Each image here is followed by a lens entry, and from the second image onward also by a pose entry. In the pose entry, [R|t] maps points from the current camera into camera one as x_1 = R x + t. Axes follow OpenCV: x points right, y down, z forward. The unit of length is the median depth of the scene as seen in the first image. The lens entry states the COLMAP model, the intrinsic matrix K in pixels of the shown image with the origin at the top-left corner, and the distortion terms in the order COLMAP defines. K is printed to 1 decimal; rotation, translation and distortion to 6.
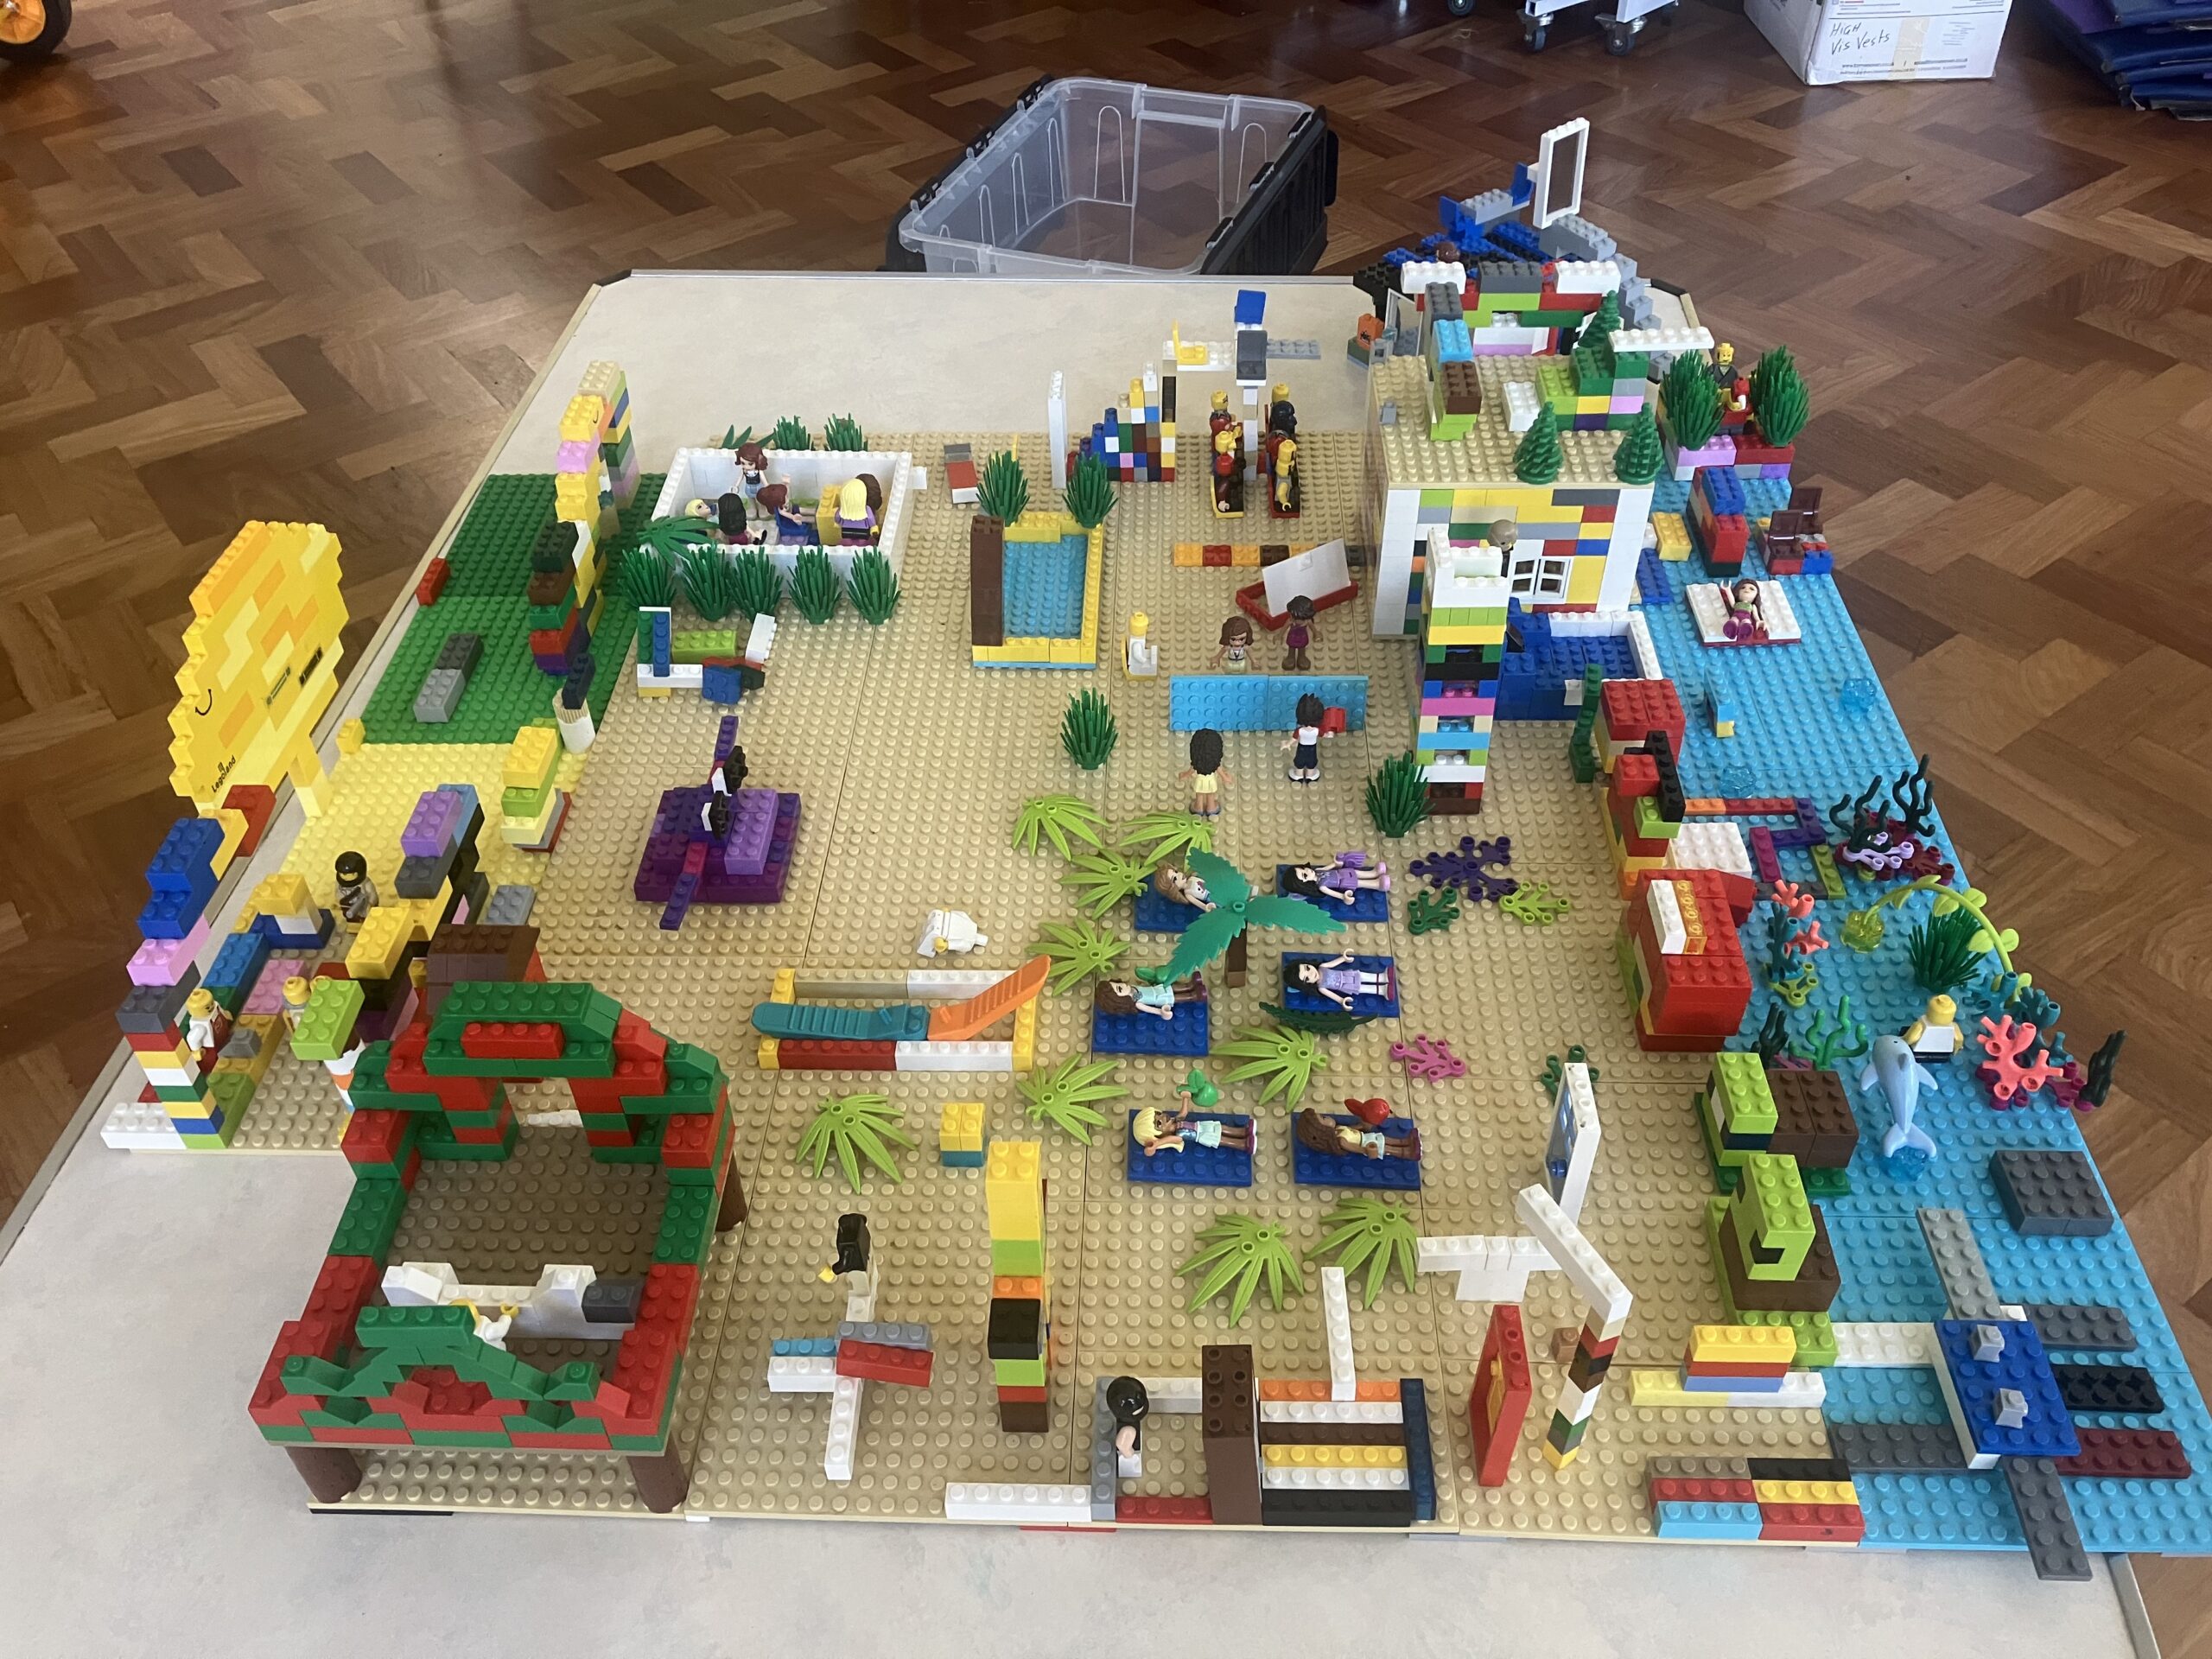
lens RADIAL K [[1808.9, 0, 1100.4], [0, 1808.9, 838.8], [0, 0, 1]] dist [0.026566, -0.026573]
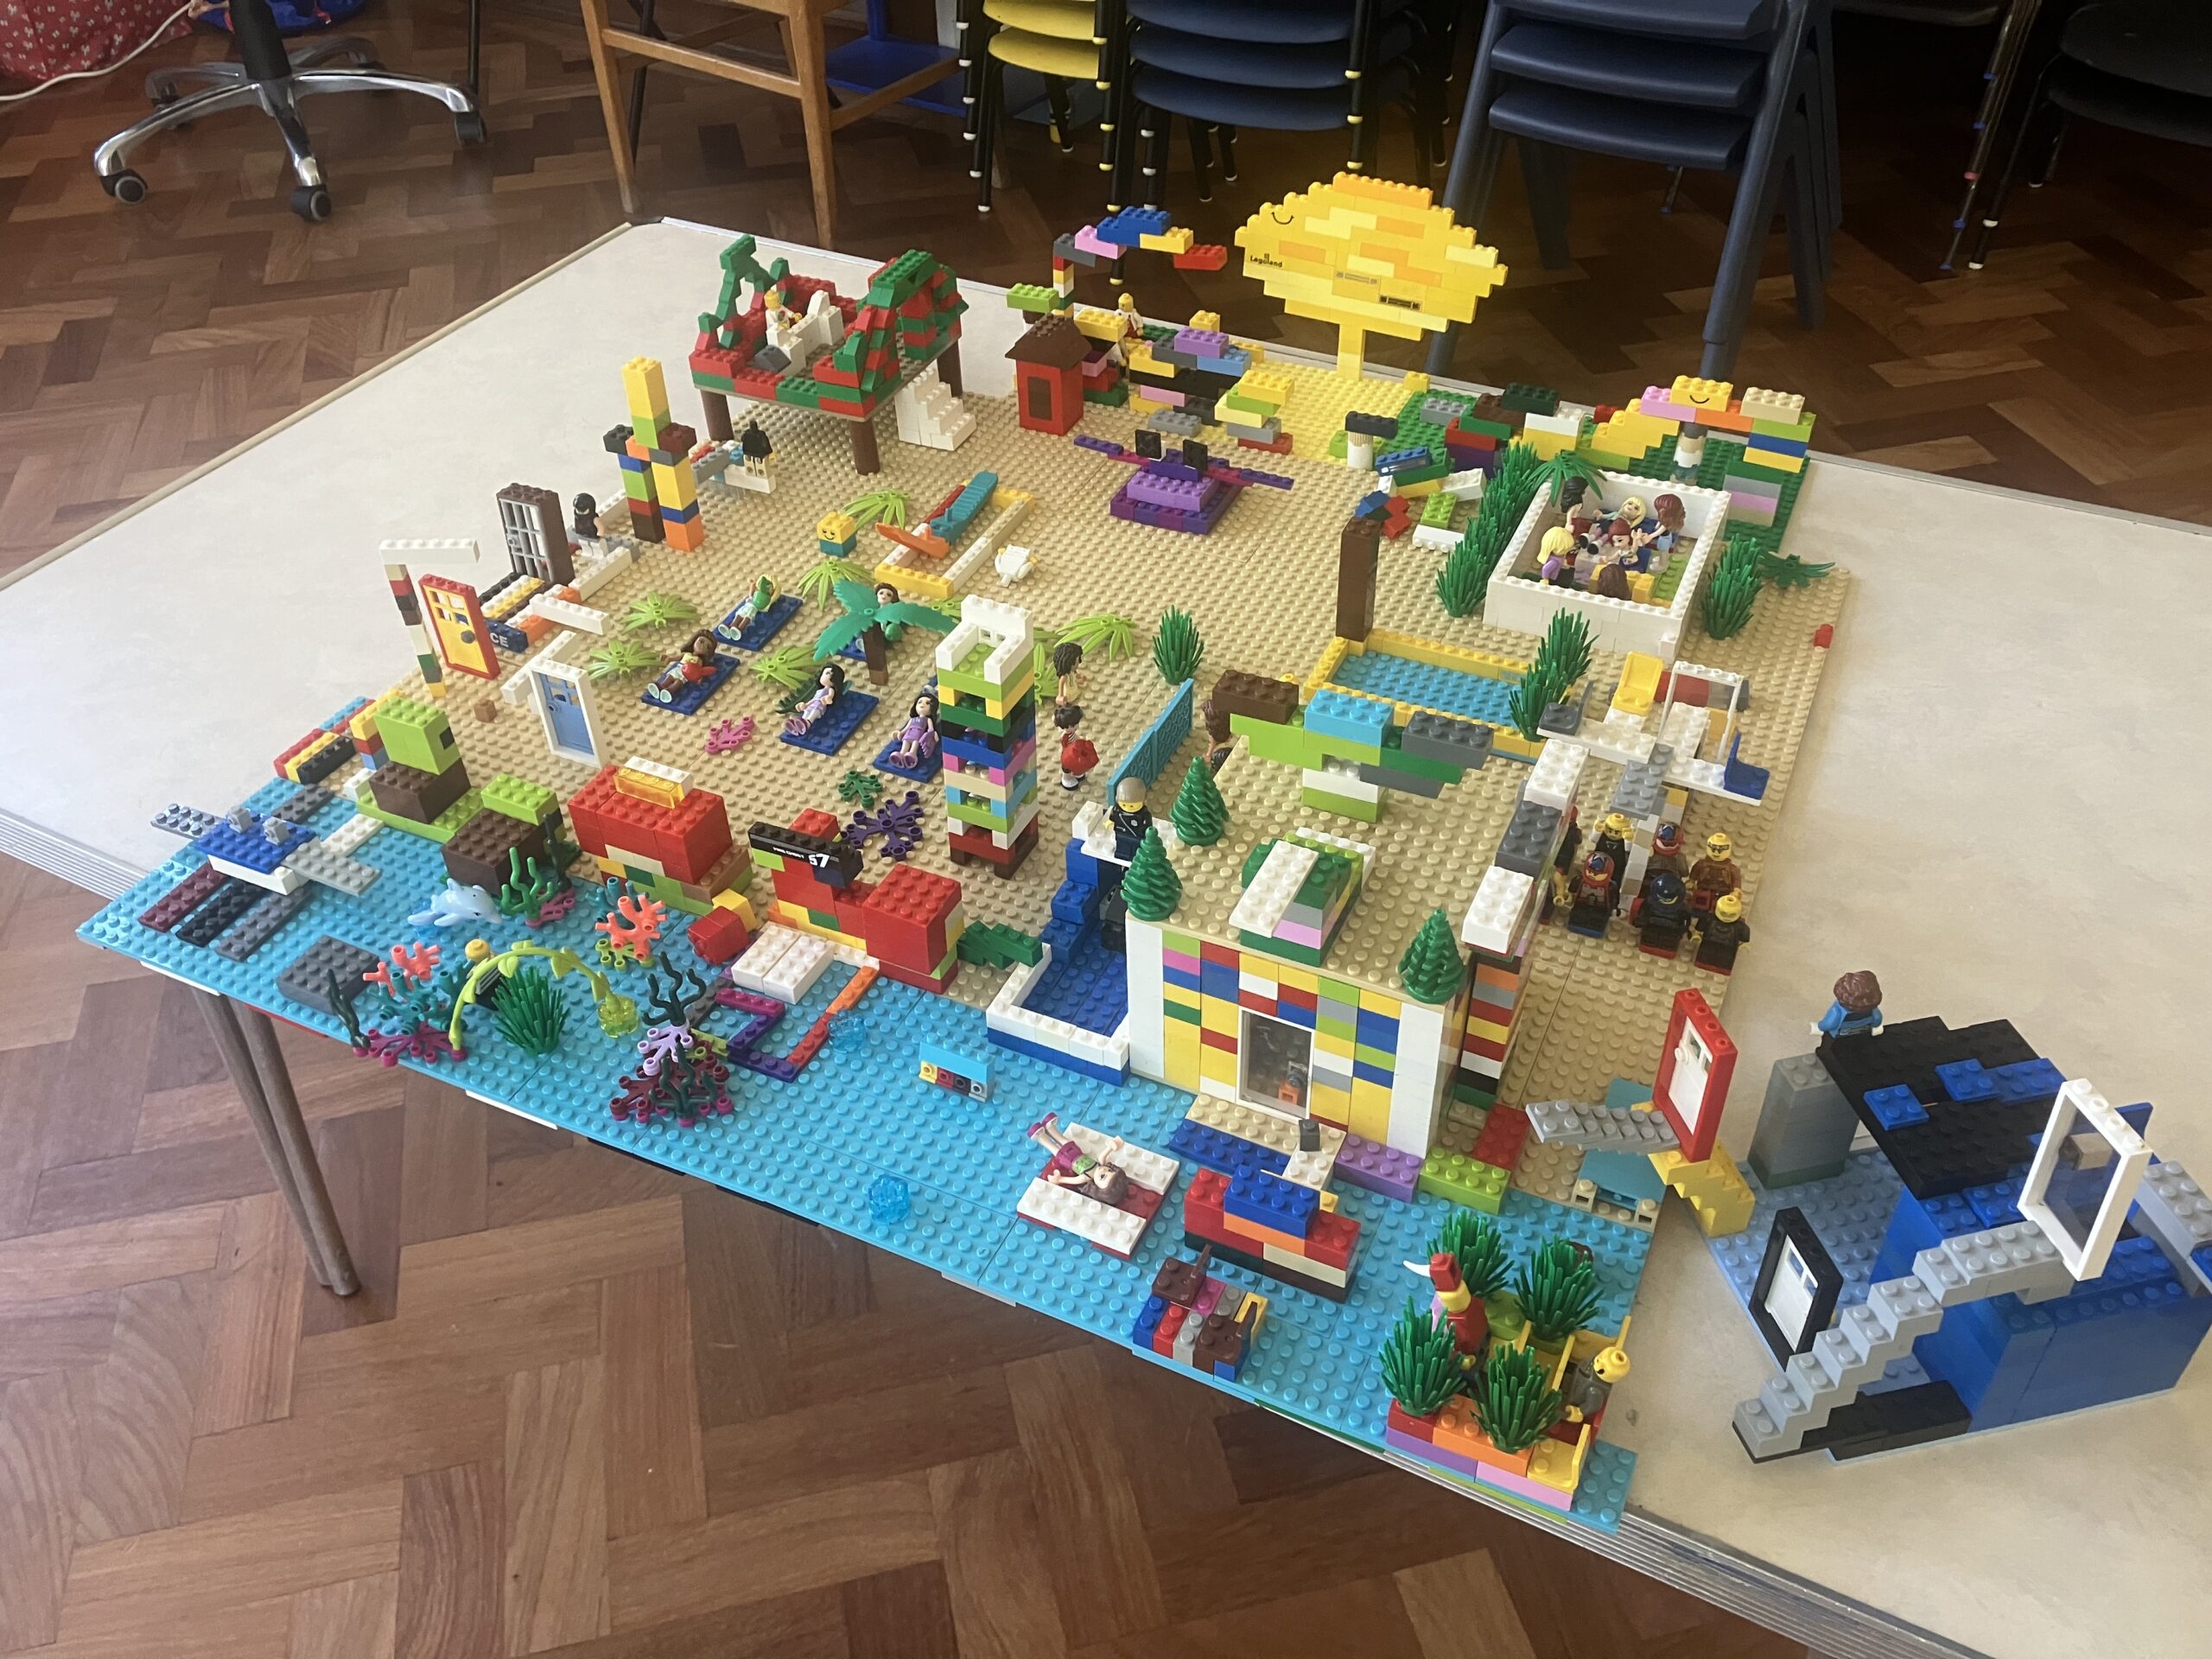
lens RADIAL K [[1808.9, 0, 1084.3], [0, 1808.9, 815.4], [0, 0, 1]] dist [0.026566, -0.026573]
pose [[-0.396242, 0.623109, -0.674335, 0.807540], [-0.586731, 0.393076, 0.707982, -0.751531], [0.706215, 0.676185, 0.209844, 0.774216]]
